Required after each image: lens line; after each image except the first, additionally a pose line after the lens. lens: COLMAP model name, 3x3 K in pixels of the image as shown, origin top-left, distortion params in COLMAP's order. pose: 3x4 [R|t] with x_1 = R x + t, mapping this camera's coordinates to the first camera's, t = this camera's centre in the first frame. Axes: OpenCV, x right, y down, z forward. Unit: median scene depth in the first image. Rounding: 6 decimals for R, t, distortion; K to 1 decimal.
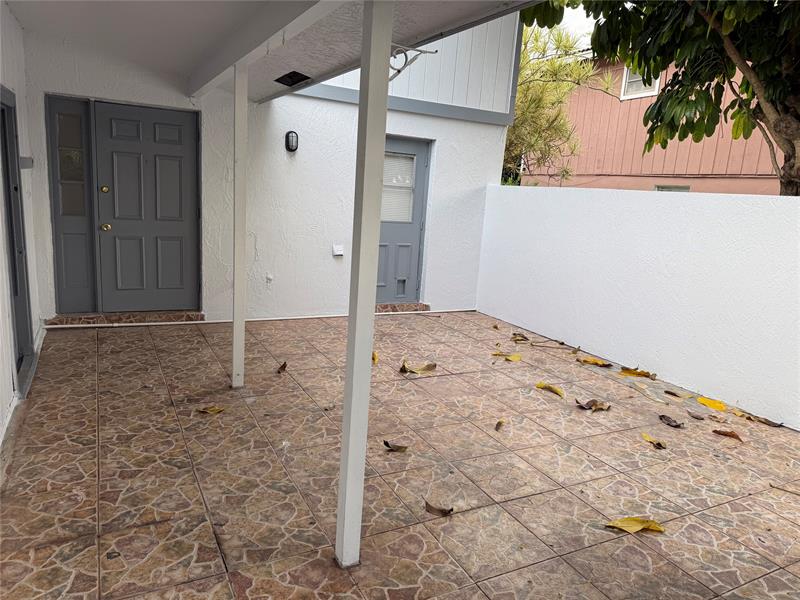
lens RADIAL K [[567.5, 0, 398.8], [0, 567.5, 302.6], [0, 0, 1]] dist [0.098142, -0.132234]
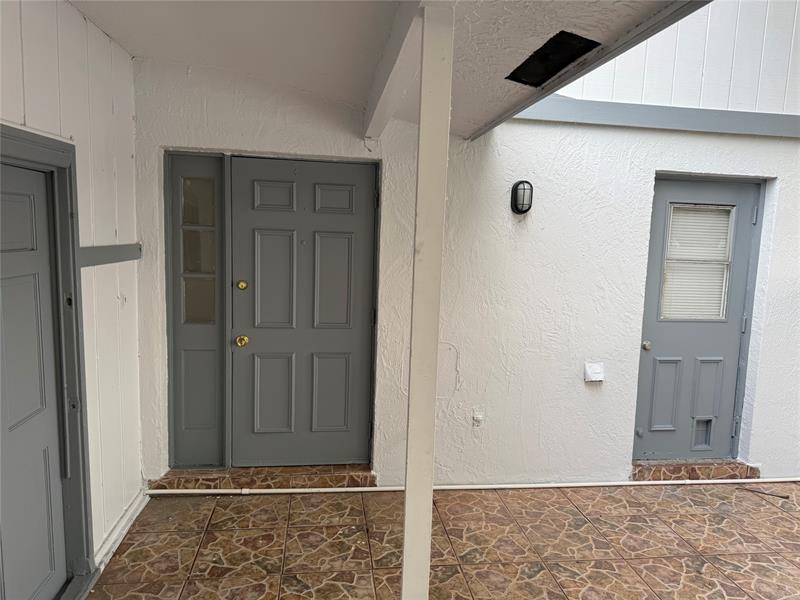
lens RADIAL K [[567.5, 0, 398.8], [0, 567.5, 302.6], [0, 0, 1]] dist [0.098142, -0.132234]
pose [[0.939913, 0.004733, -0.341381, -0.106958], [-0.036951, 0.995441, -0.087933, -0.118076], [0.339408, 0.095264, 0.935803, 0.420966]]
